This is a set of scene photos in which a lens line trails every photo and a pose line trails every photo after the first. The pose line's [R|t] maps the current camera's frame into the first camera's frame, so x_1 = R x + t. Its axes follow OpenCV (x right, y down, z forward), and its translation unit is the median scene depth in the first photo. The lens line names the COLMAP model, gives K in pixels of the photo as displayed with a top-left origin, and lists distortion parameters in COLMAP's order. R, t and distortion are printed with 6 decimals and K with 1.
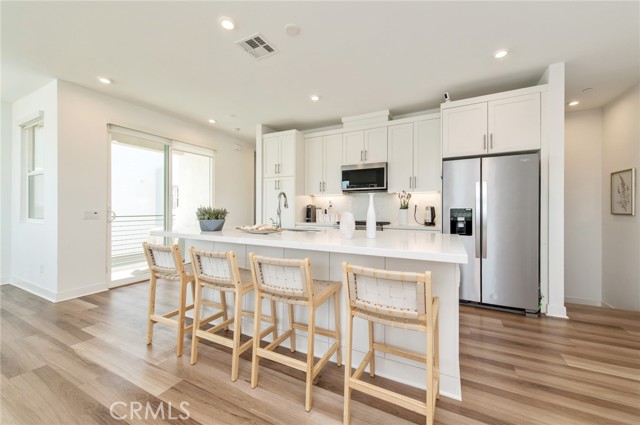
lens RADIAL K [[249.9, 0, 320.0], [0, 249.9, 212.5], [0, 0, 1]] dist [0.007248, -0.000138]
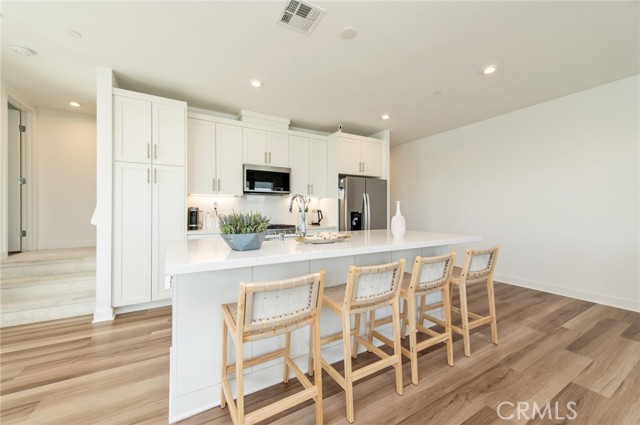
lens RADIAL K [[249.9, 0, 320.0], [0, 249.9, 212.5], [0, 0, 1]] dist [0.007248, -0.000138]
pose [[0.534213, -0.007743, 0.845314, -0.562149], [0.010537, 0.999941, 0.002501, -0.013603], [-0.845284, 0.007571, 0.534264, 0.319984]]
